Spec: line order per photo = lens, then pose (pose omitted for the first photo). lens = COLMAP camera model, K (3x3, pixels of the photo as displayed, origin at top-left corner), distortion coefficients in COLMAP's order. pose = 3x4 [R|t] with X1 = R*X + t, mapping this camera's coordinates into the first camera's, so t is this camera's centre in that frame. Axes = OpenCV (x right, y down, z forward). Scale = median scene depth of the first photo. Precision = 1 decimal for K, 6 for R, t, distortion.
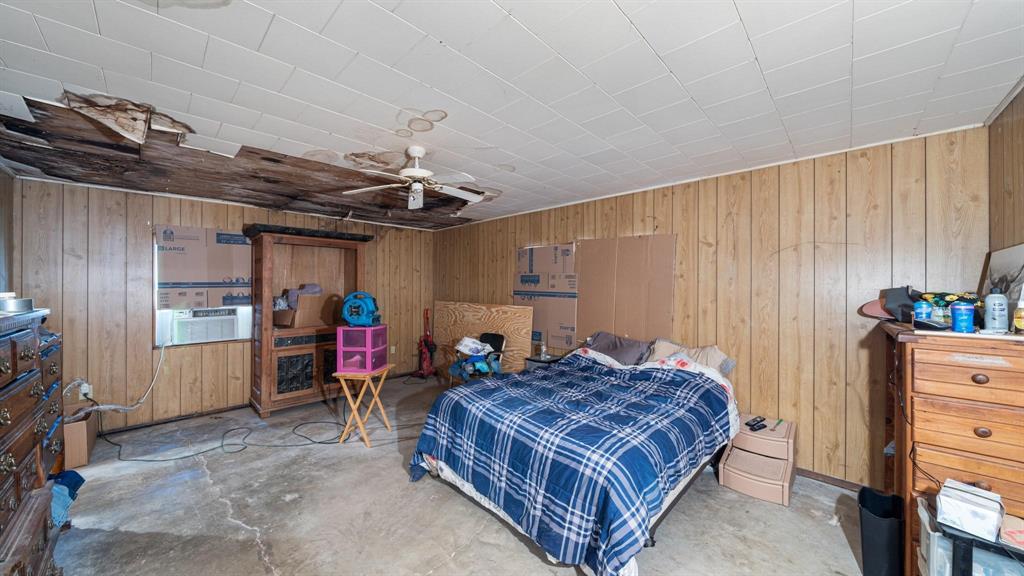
lens RADIAL K [[350.0, 0, 512.0], [0, 350.0, 288.0], [0, 0, 1]] dist [0.000157, 0.000010]
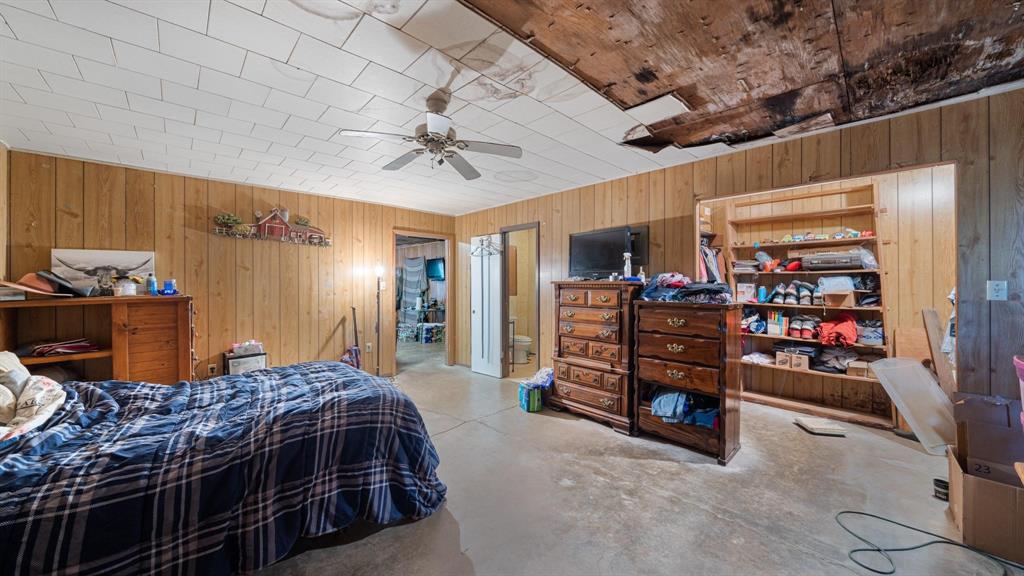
lens RADIAL K [[350.0, 0, 512.0], [0, 350.0, 288.0], [0, 0, 1]] dist [0.000157, 0.000010]
pose [[-0.999251, 0.000245, 0.038688, -0.518199], [0.001095, 0.999759, 0.021932, 0.036390], [-0.038673, 0.021958, -0.999011, 1.966186]]
